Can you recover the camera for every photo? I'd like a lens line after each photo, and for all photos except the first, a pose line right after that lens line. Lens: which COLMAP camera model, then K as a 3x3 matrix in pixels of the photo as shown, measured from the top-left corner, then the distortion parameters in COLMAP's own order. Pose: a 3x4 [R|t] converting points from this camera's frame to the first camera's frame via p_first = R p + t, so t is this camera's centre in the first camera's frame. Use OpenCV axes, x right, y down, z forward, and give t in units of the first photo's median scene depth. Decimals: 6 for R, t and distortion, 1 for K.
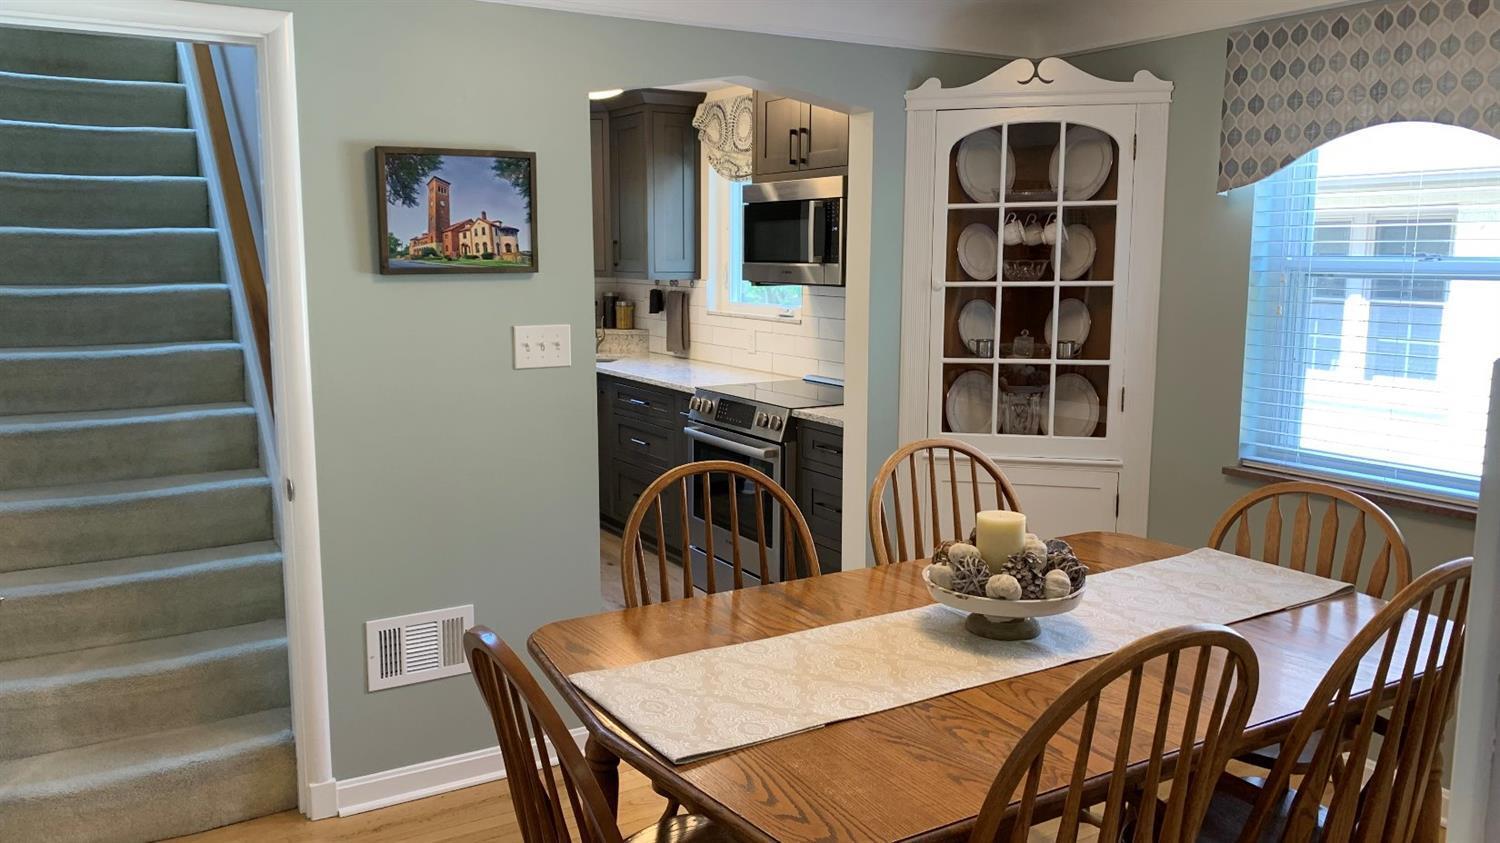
lens RADIAL K [[1137.1, 0, 749.6], [0, 1137.1, 416.4], [0, 0, 1]] dist [-0.003571, -0.020853]
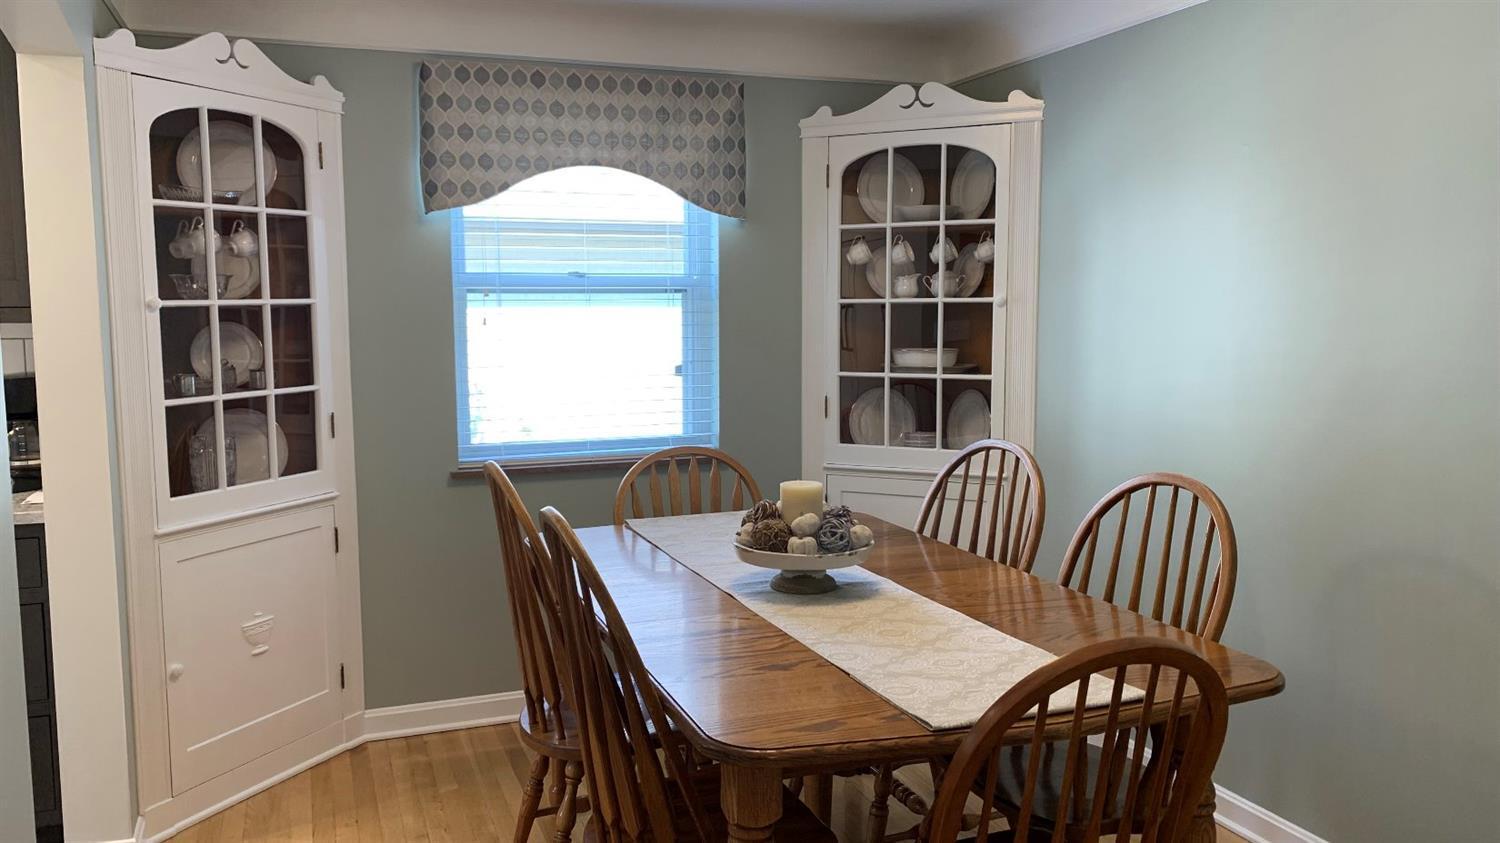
lens RADIAL K [[1137.1, 0, 752.8], [0, 1137.1, 417.5], [0, 0, 1]] dist [-0.003571, -0.020853]
pose [[0.172500, -0.106691, 0.979214, -0.613332], [0.142658, 0.986341, 0.082336, -0.056881], [-0.974624, 0.125490, 0.185364, 0.576290]]
